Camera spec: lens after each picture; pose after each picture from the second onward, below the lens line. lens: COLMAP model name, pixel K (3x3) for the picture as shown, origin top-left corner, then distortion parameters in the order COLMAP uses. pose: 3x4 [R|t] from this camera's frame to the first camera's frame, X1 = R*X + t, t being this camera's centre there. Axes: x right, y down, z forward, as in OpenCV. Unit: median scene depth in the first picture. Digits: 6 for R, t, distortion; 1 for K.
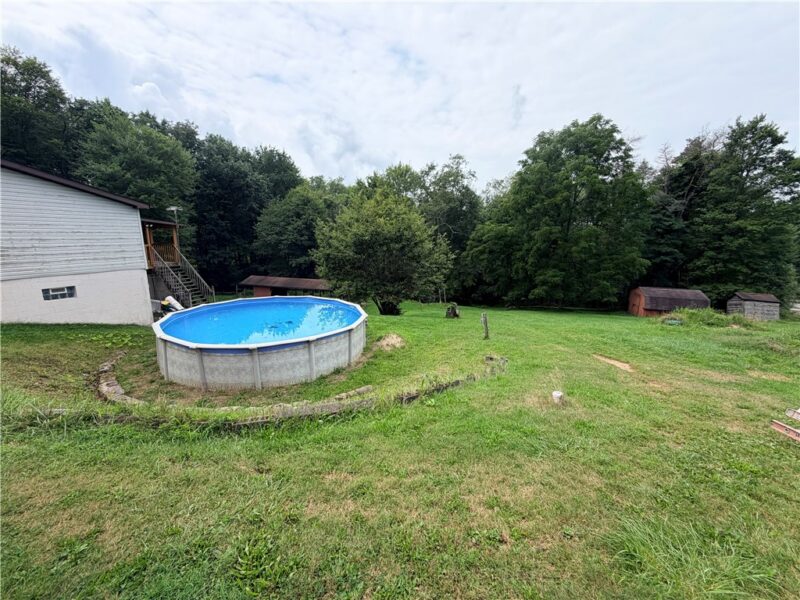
lens RADIAL K [[316.5, 0, 401.2], [0, 316.5, 297.0], [0, 0, 1]] dist [-0.002383, -0.000044]
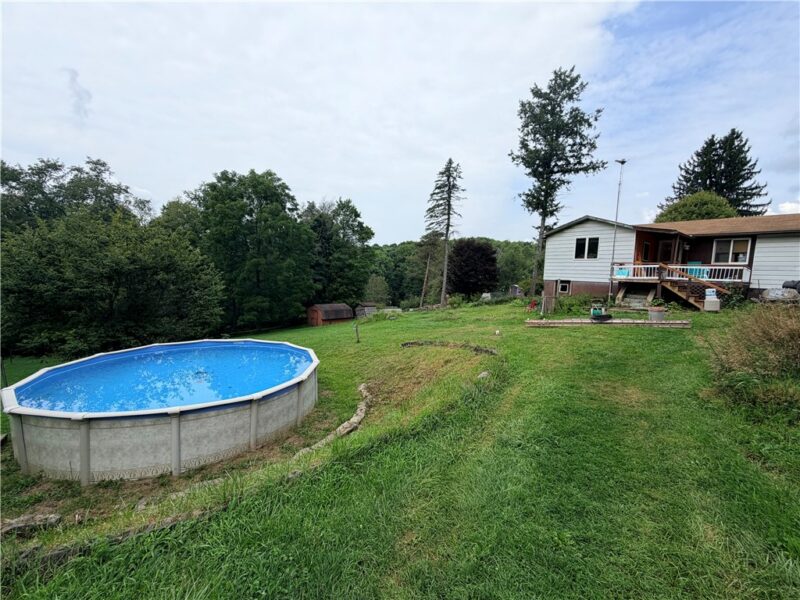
lens RADIAL K [[318.3, 0, 401.0], [0, 318.3, 298.8], [0, 0, 1]] dist [-0.003399, 0.000056]
pose [[0.435796, -0.070436, 0.897285, -0.698622], [0.143155, 0.989667, 0.008160, -0.032115], [-0.888588, 0.124895, 0.441376, 0.118392]]
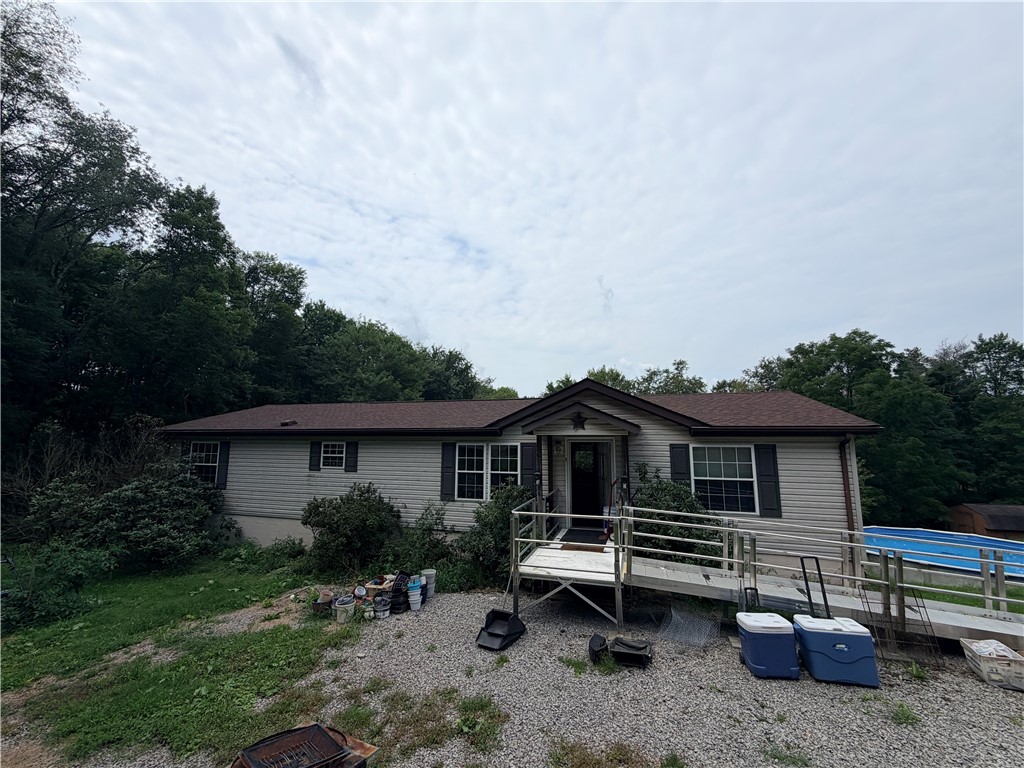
lens RADIAL K [[419.8, 0, 508.4], [0, 419.8, 385.2], [0, 0, 1]] dist [0.000795, -0.000544]
pose [[0.992696, 0.000884, 0.120643, -1.476033], [0.038288, 0.945972, -0.321980, -0.033140], [-0.114409, 0.324248, 0.939028, -0.188028]]
